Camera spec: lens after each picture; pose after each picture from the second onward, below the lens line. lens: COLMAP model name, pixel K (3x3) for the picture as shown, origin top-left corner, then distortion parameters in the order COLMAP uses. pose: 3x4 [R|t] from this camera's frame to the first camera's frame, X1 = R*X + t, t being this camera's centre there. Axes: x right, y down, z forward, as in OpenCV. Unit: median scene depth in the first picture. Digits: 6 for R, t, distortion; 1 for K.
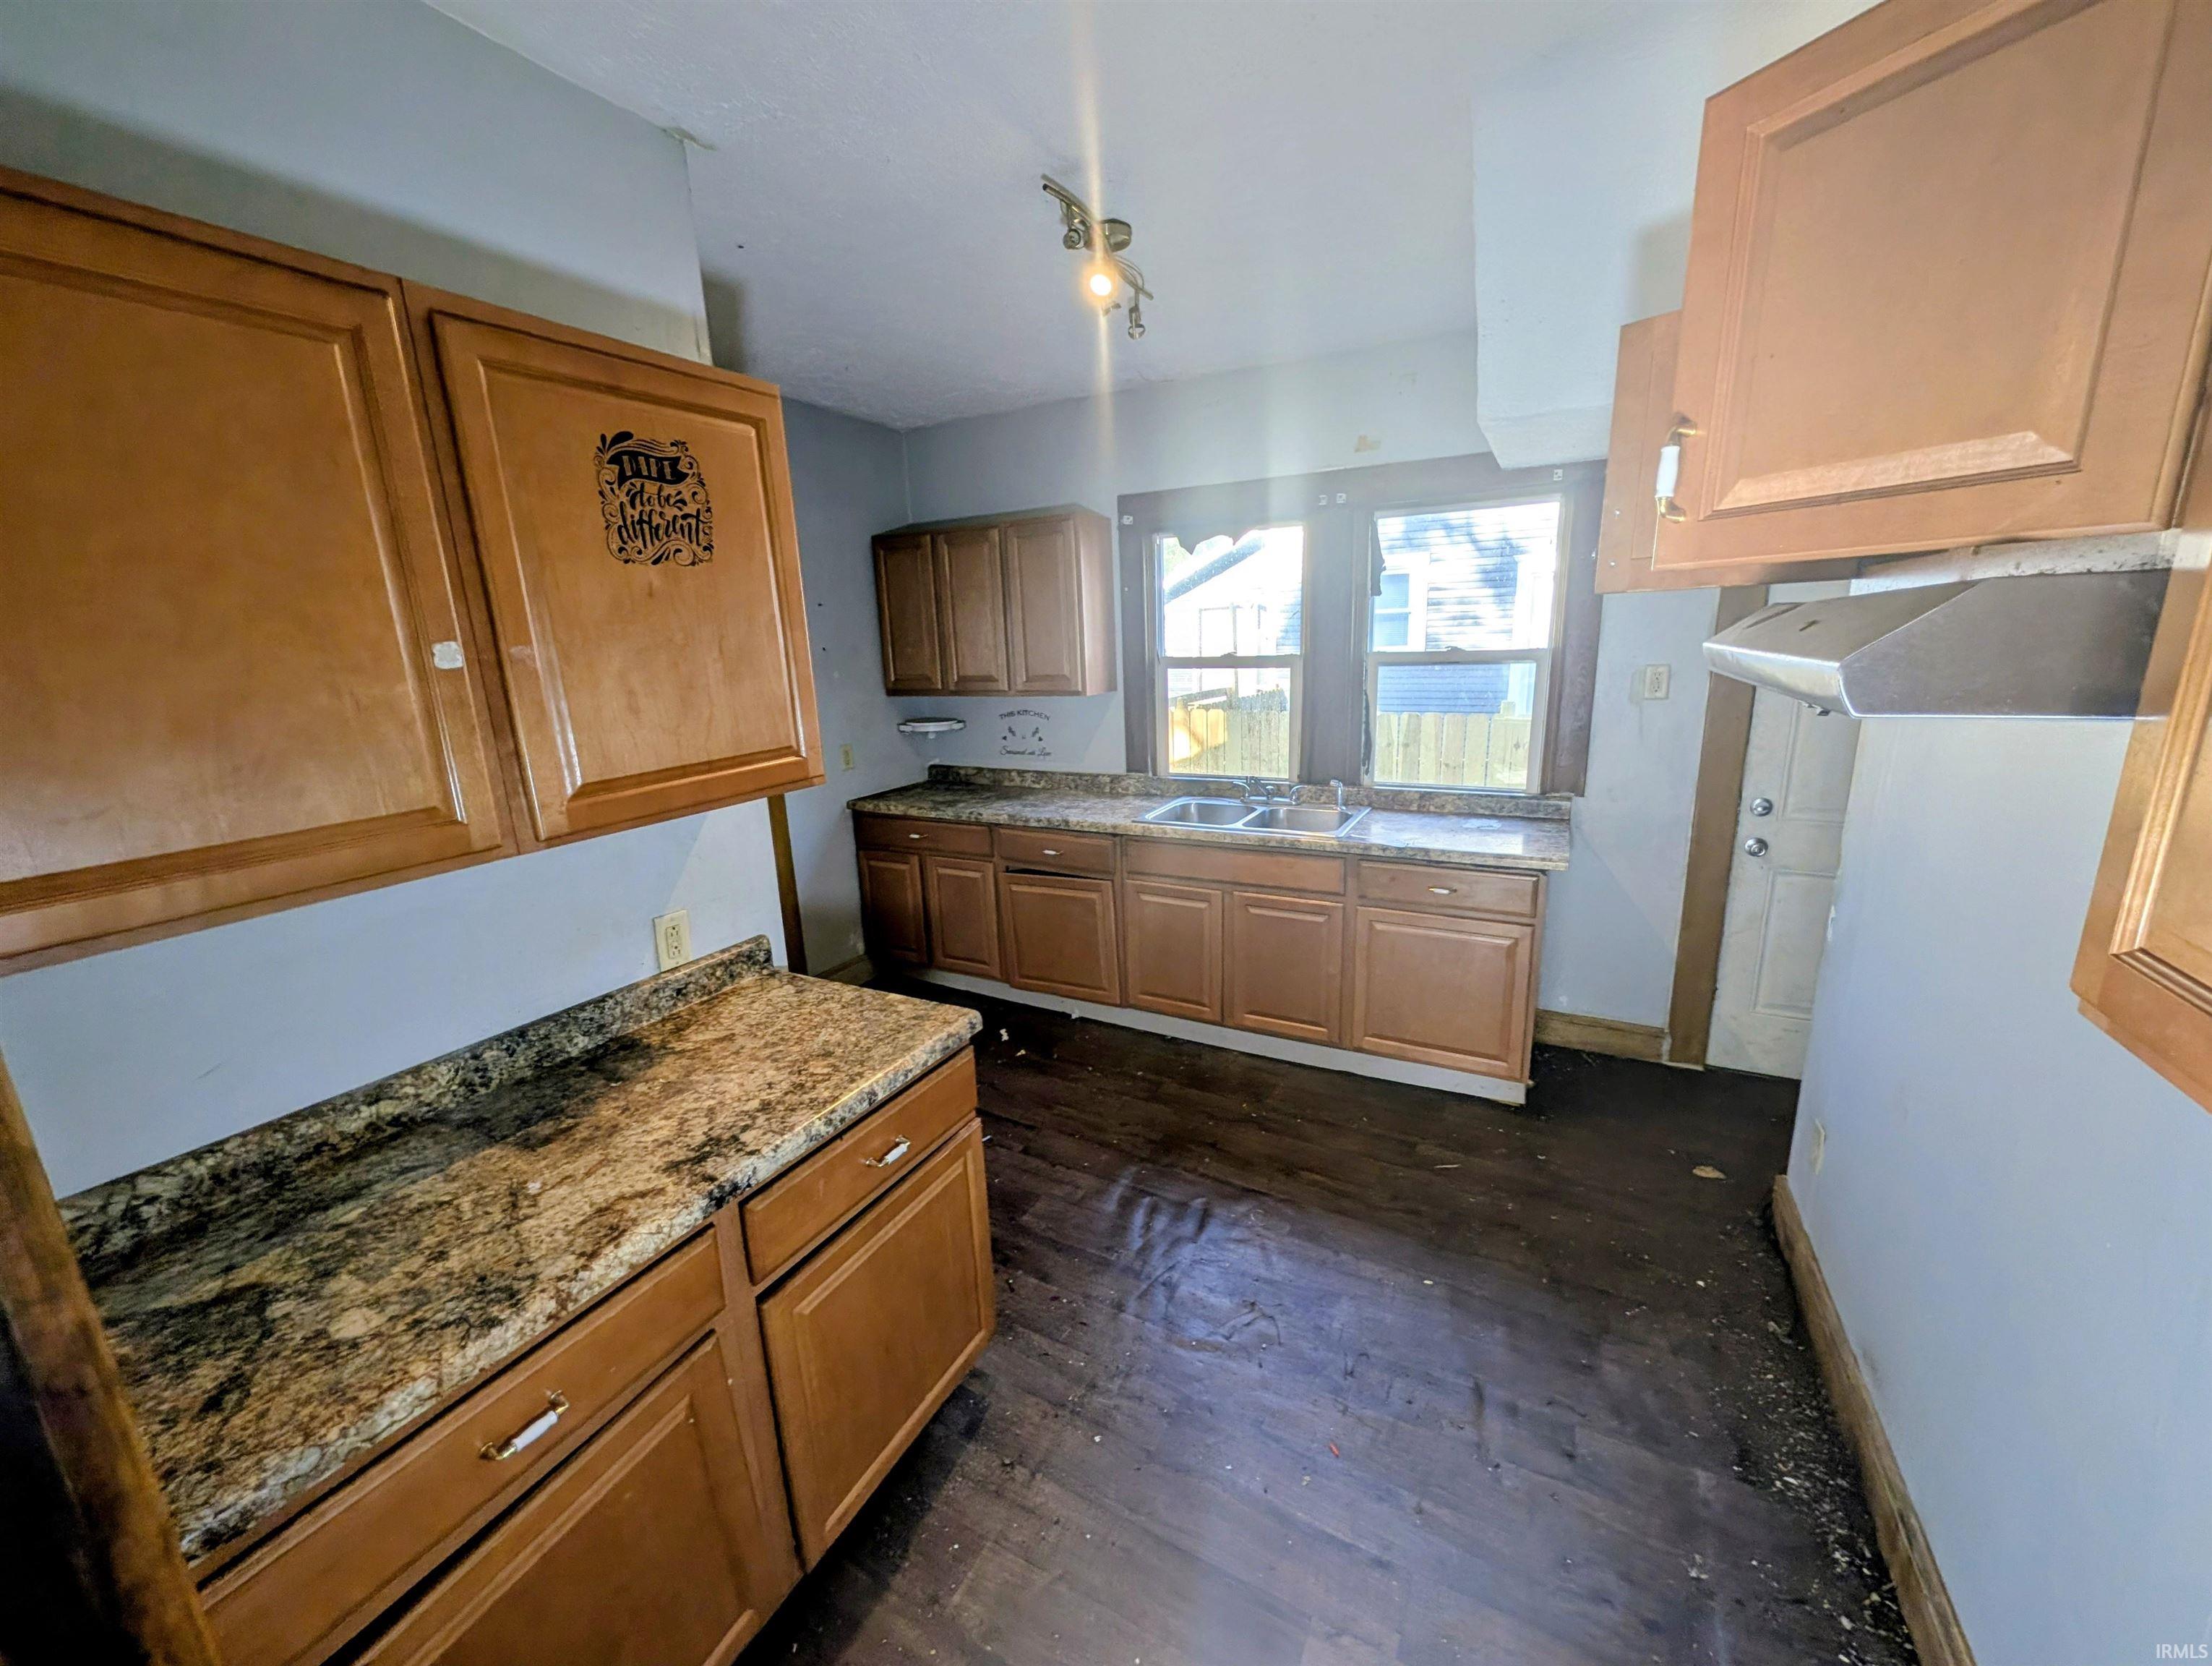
lens RADIAL K [[850.2, 0, 1106.0], [0, 850.2, 833.0], [0, 0, 1]] dist [-0.001073, -0.000156]
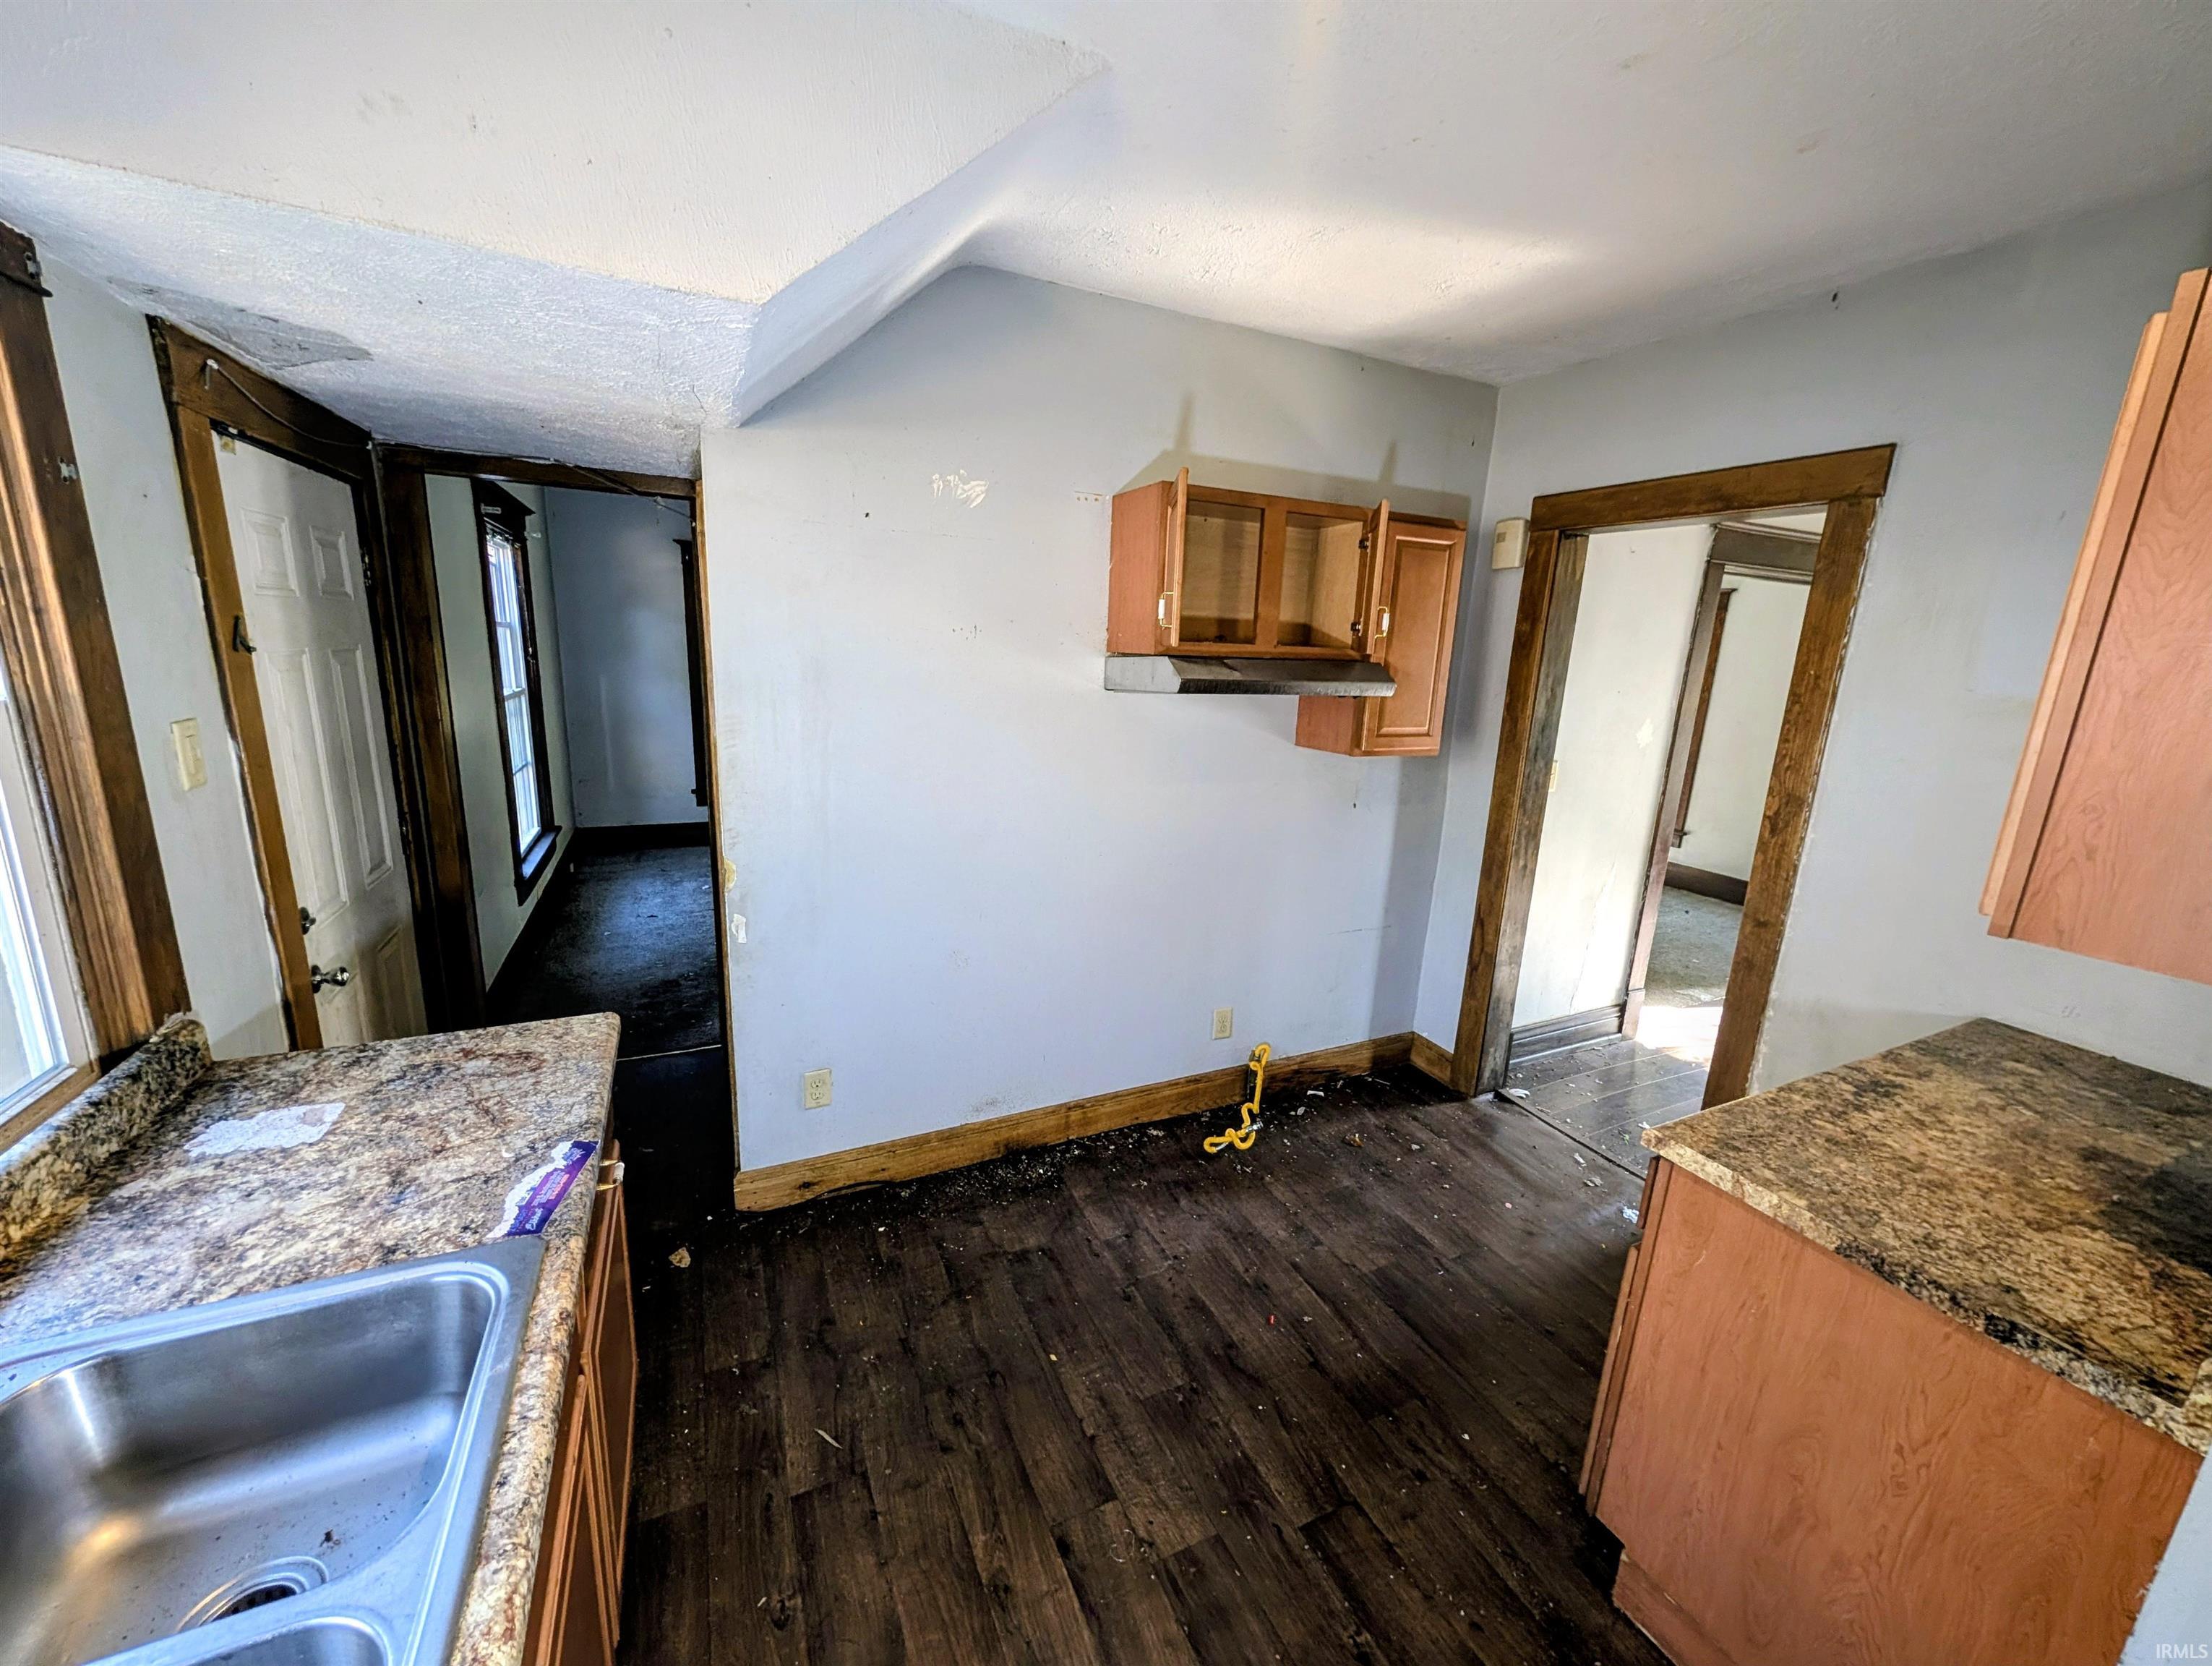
lens RADIAL K [[850.2, 0, 1106.0], [0, 850.2, 833.0], [0, 0, 1]] dist [-0.001073, -0.000156]
pose [[-0.806183, -0.132304, 0.576684, -0.212360], [0.117794, 0.919276, 0.375574, -0.562555], [-0.579822, 0.370711, -0.725521, 2.344830]]
